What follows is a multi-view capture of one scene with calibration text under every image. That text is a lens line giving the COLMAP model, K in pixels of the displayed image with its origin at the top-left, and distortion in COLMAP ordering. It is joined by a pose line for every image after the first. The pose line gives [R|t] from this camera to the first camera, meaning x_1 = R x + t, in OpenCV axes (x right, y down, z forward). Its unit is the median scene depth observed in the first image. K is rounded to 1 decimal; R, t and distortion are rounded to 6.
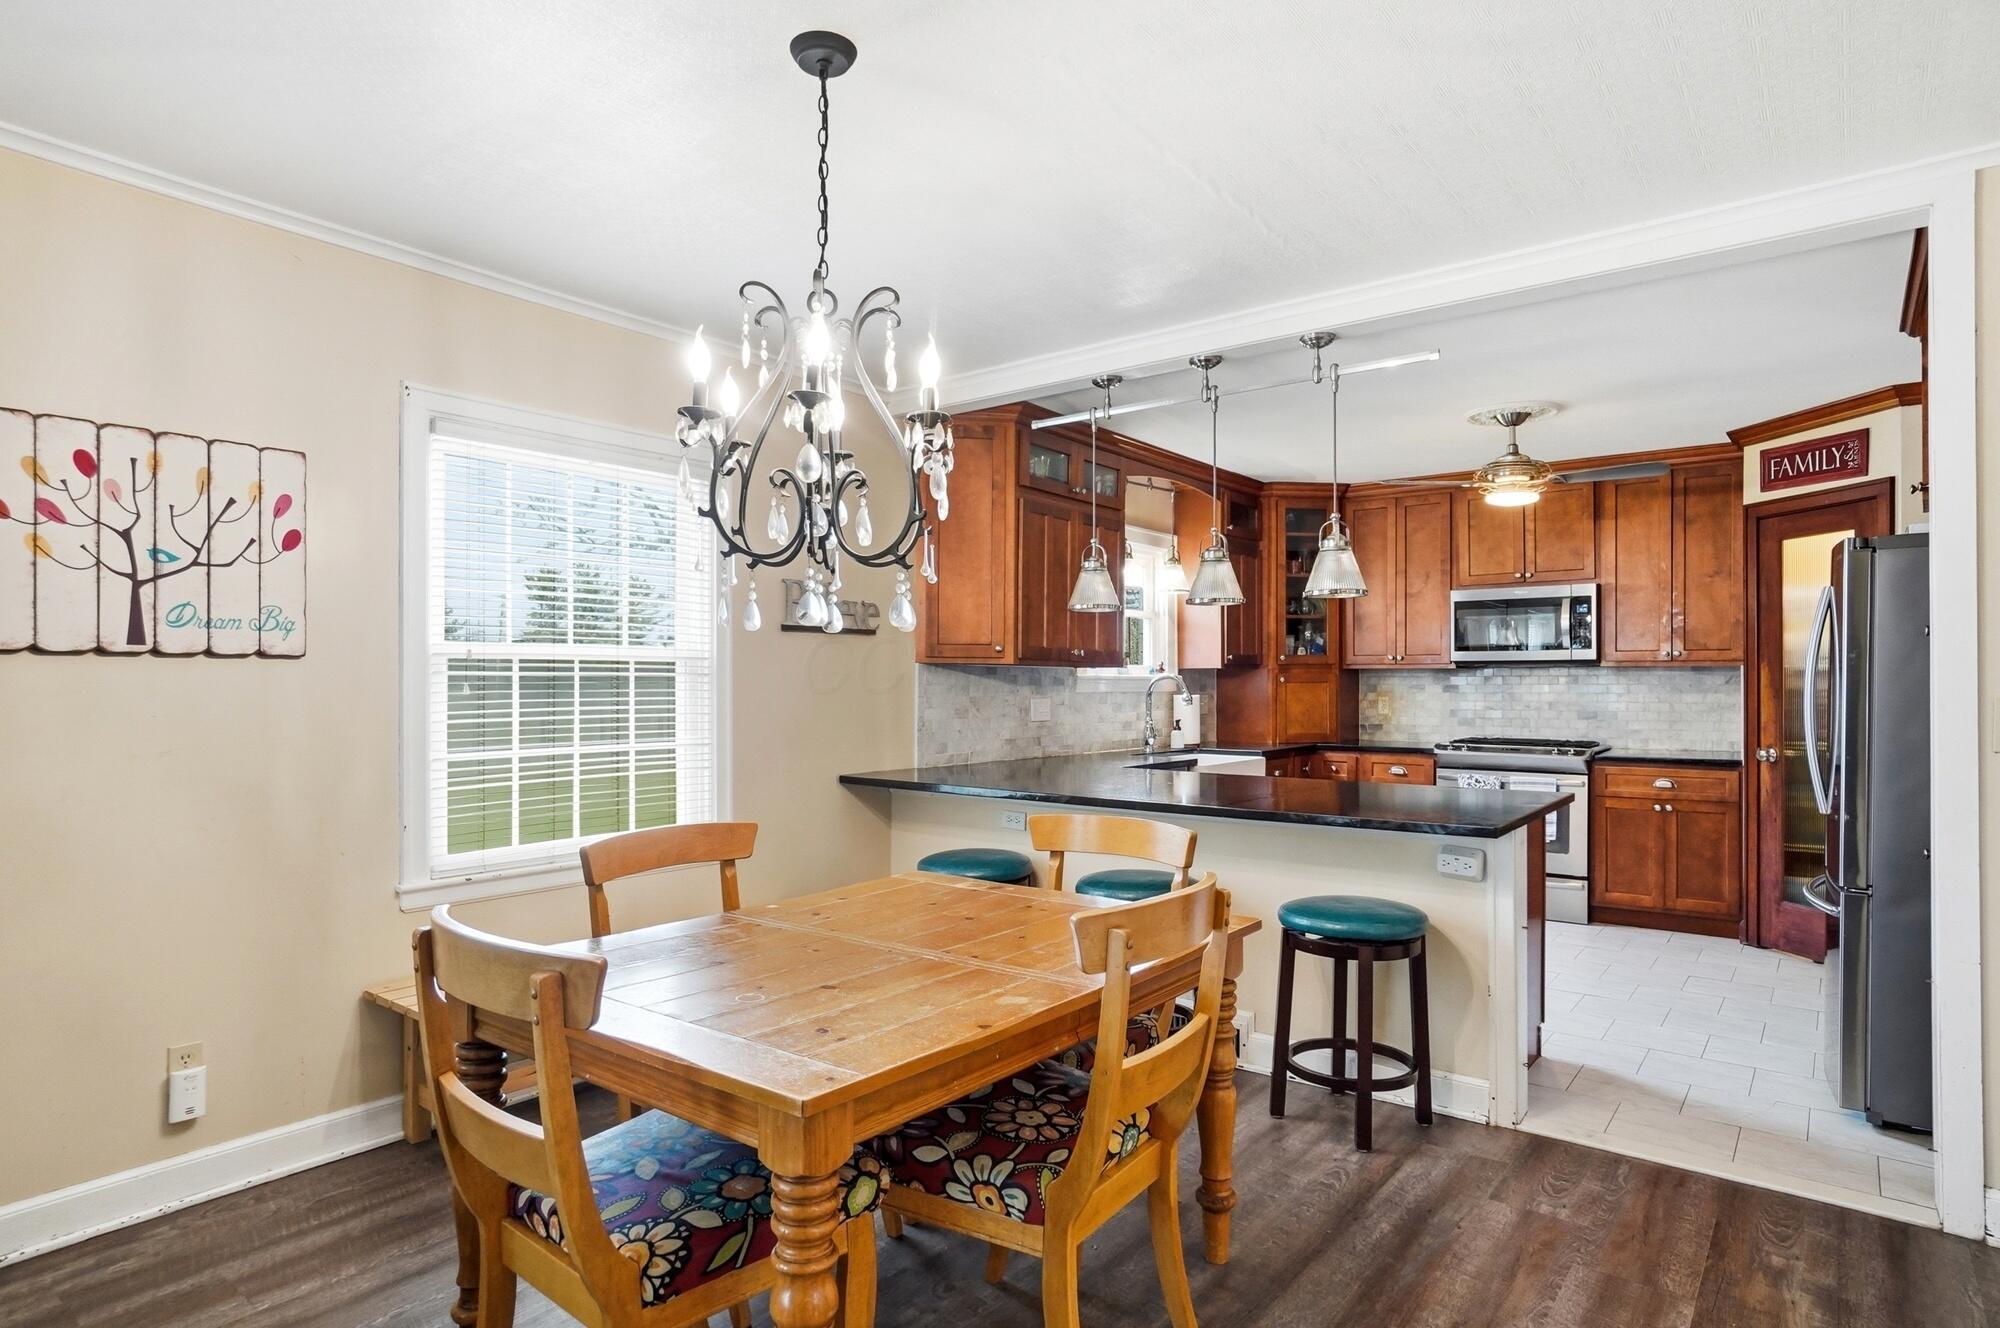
lens RADIAL K [[1118.4, 0, 990.2], [0, 1118.4, 678.4], [0, 0, 1]] dist [-0.027563, 0.019527]
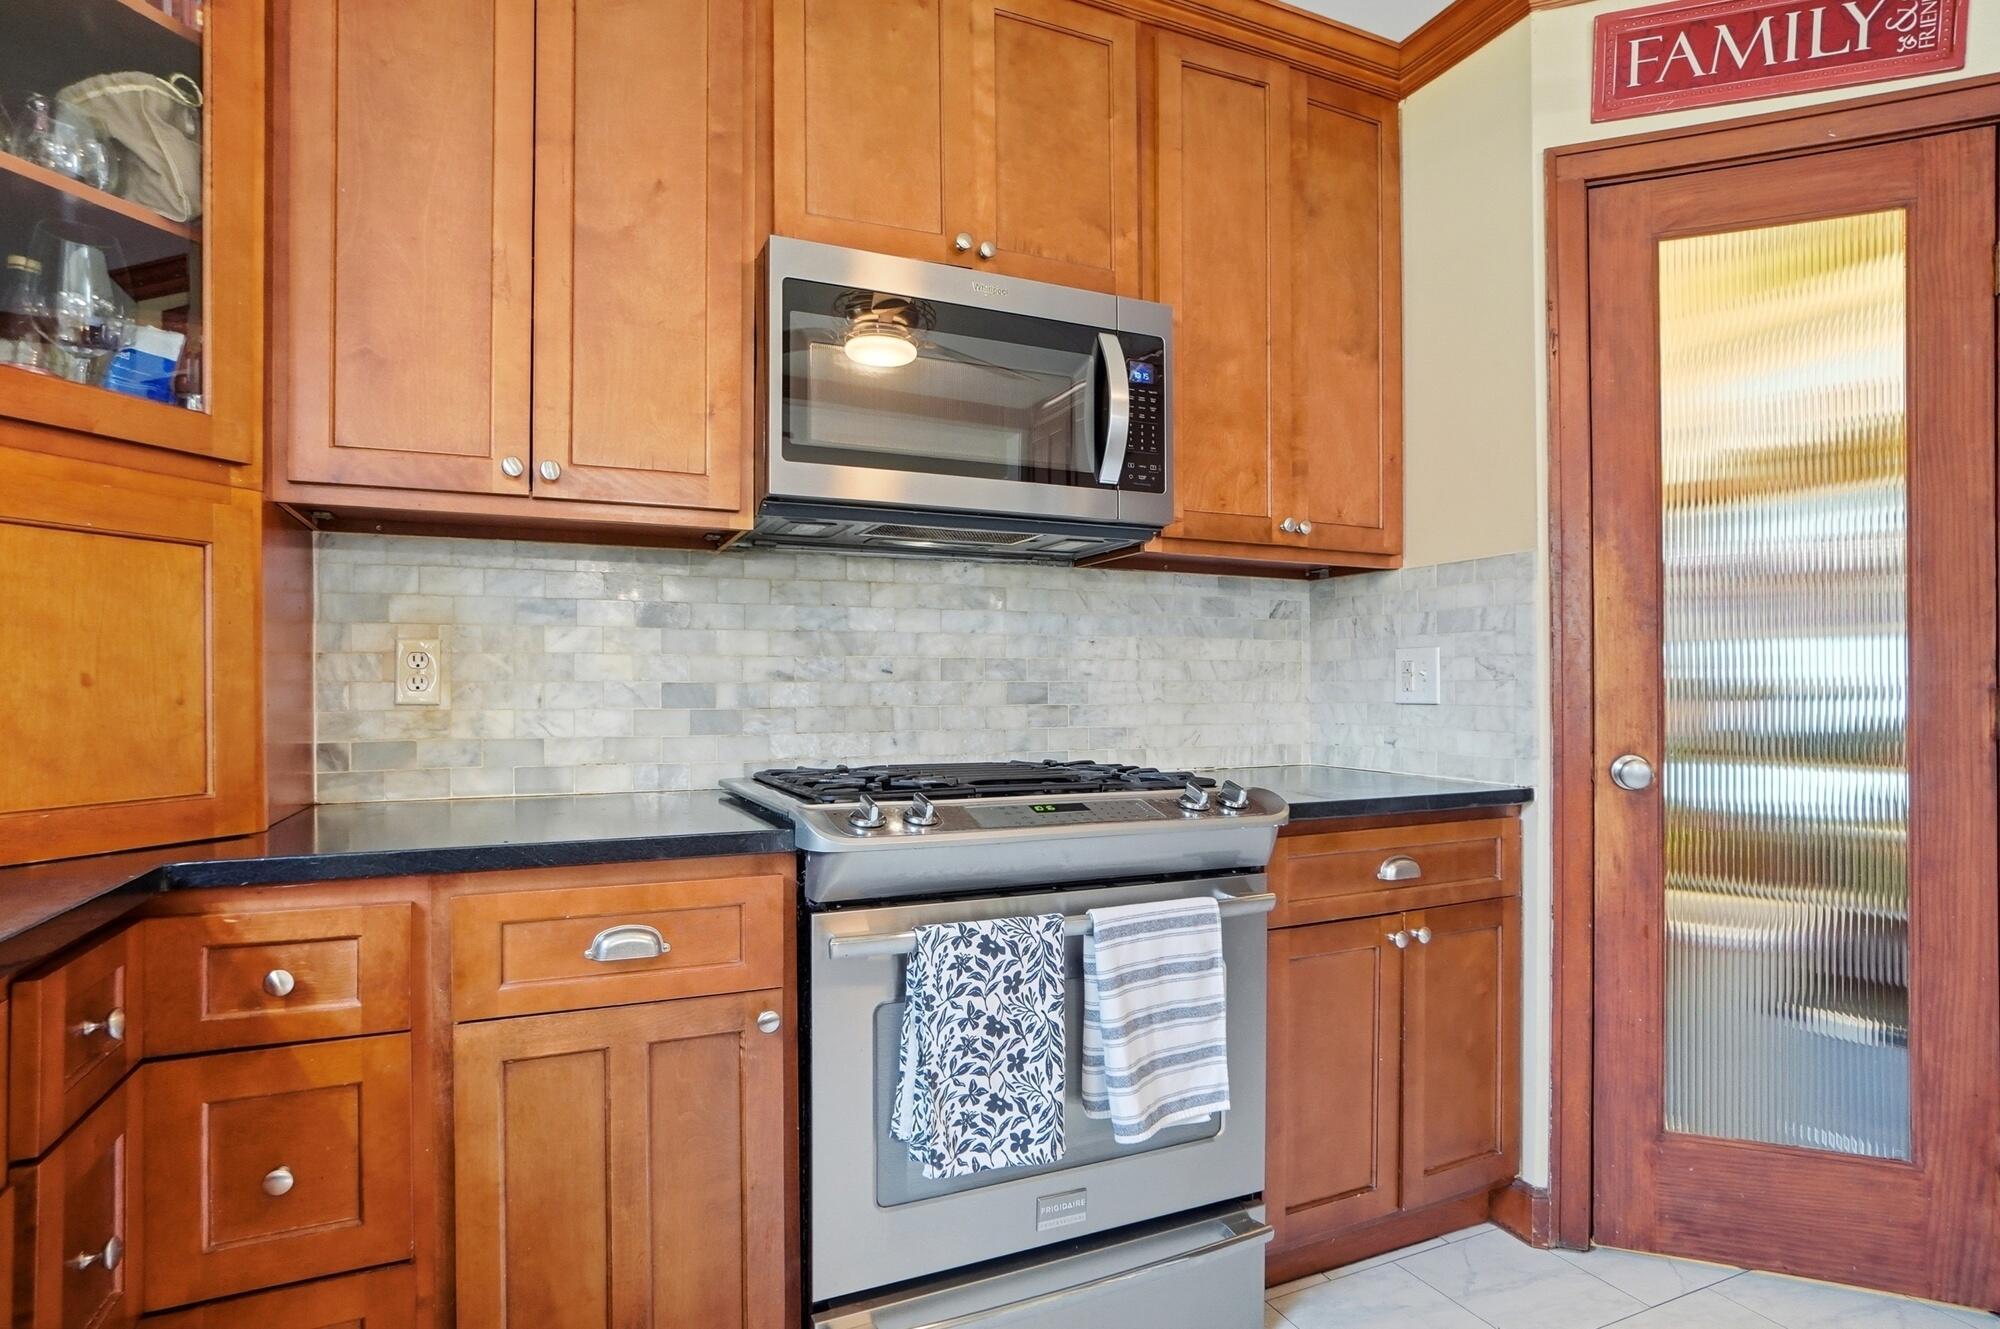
lens RADIAL K [[1033.2, 0, 986.6], [0, 1033.2, 692.0], [0, 0, 1]] dist [-0.034153, 0.015780]
pose [[0.467943, -0.001199, 0.883758, 0.244120], [0.001249, 0.999999, 0.000695, 0.036268], [-0.883758, 0.000778, 0.467944, 0.941015]]
